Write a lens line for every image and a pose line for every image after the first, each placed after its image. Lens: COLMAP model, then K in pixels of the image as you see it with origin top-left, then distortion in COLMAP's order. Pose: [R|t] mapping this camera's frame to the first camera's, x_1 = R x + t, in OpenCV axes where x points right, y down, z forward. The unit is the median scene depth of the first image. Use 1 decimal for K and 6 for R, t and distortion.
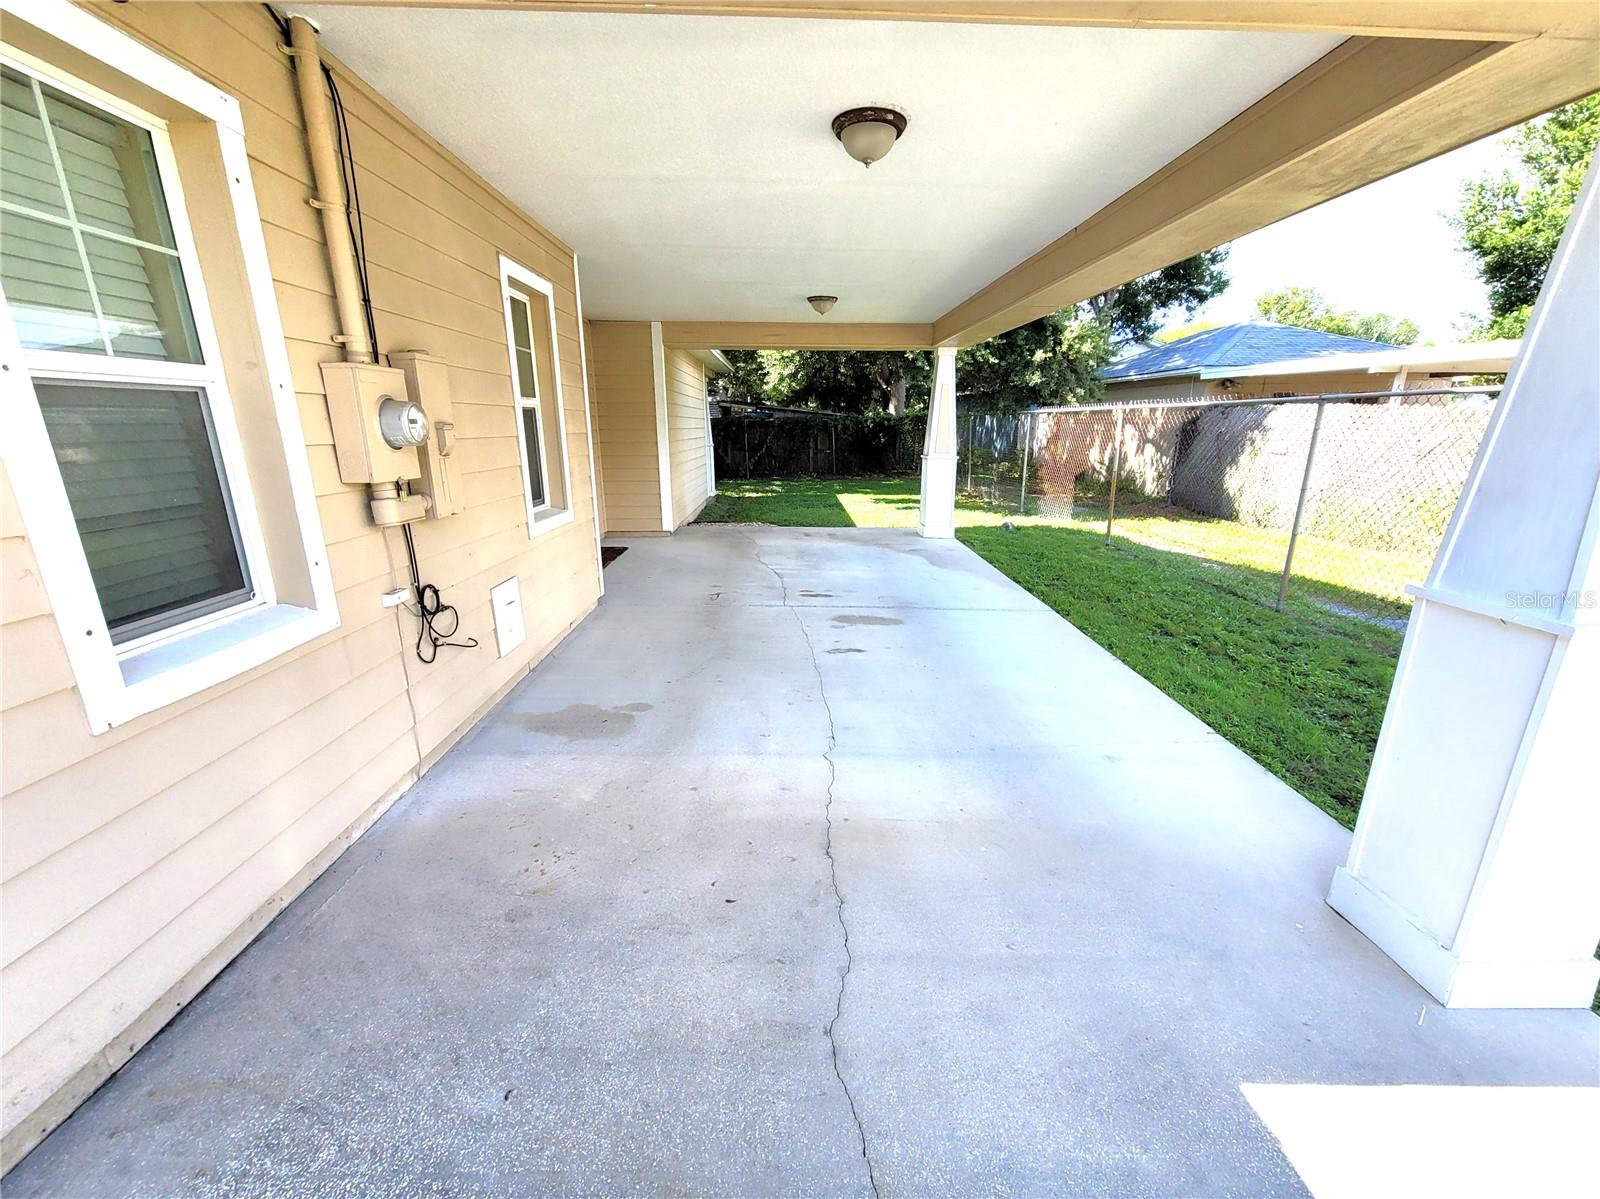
lens RADIAL K [[640.7, 0, 800.0], [0, 640.7, 599.5], [0, 0, 1]] dist [-0.001187, -0.006836]
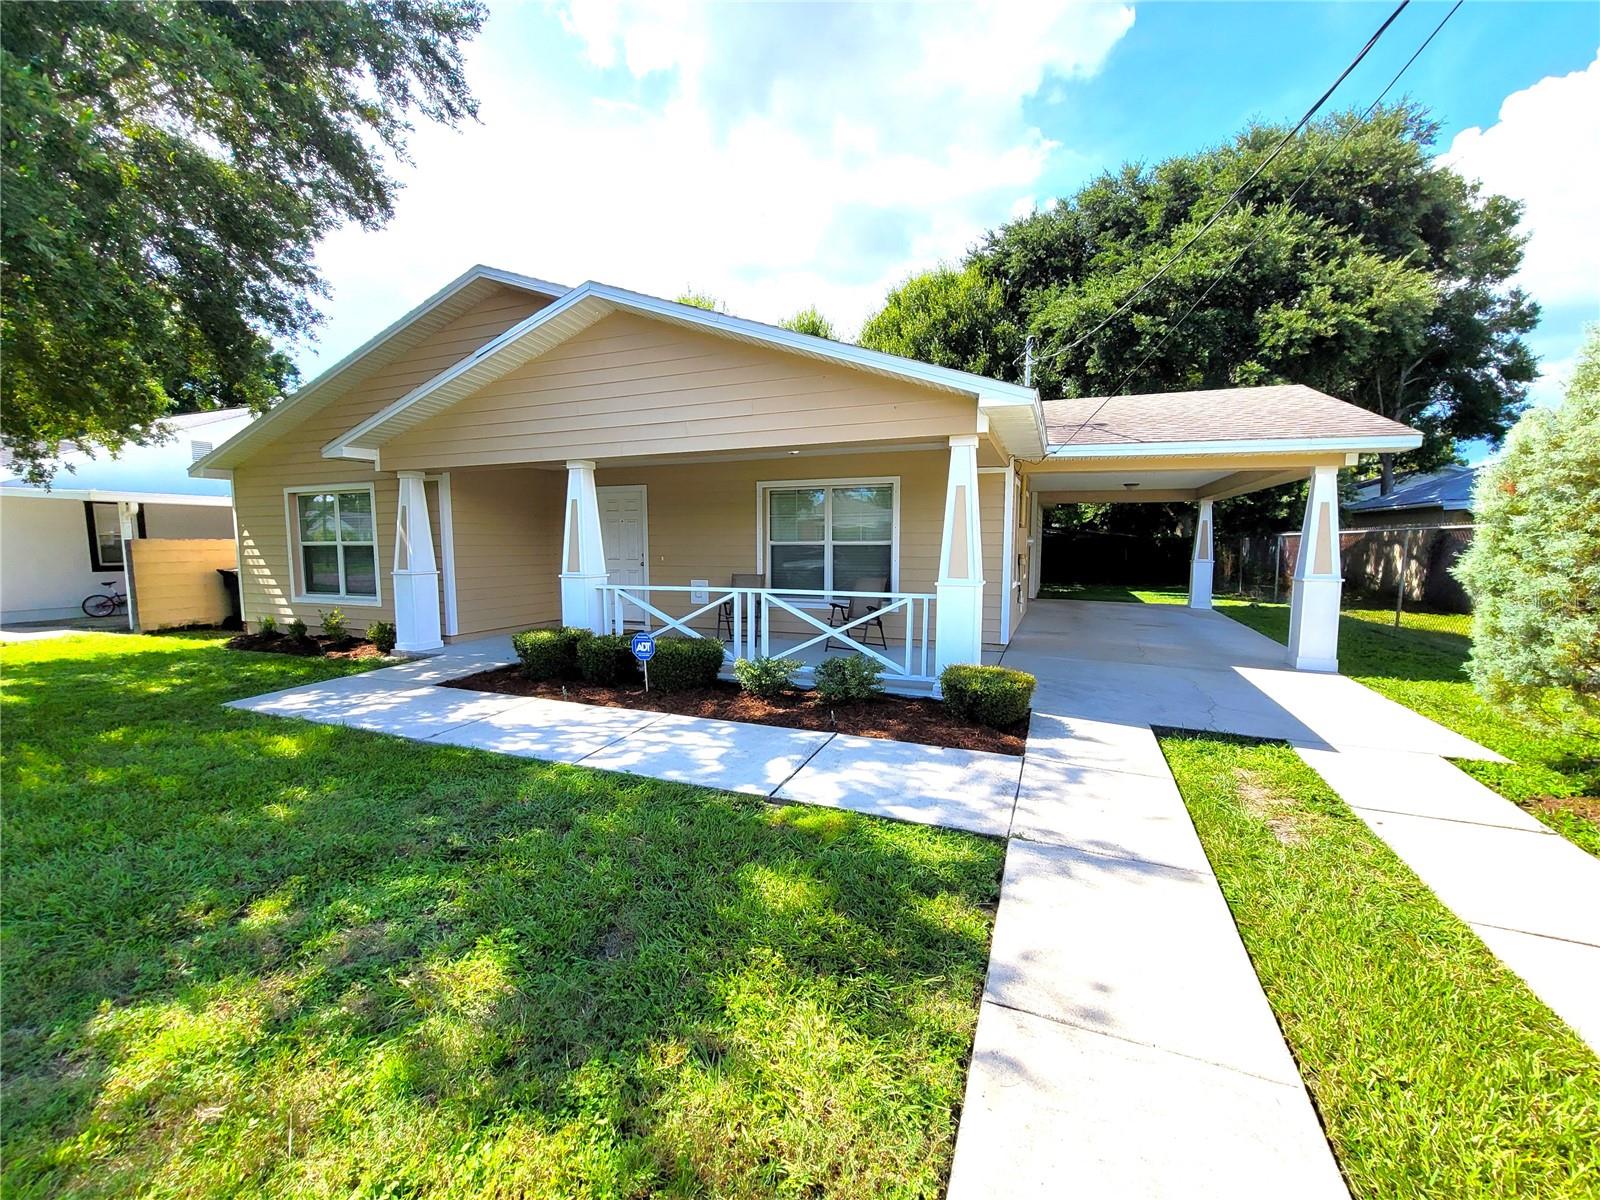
lens RADIAL K [[640.7, 0, 800.0], [0, 640.7, 600.0], [0, 0, 1]] dist [-0.001187, -0.006836]
pose [[0.919325, 0.036234, -0.391826, -0.070937], [-0.106134, 0.981680, -0.158237, 0.193739], [0.378915, 0.187058, 0.906330, -0.687817]]
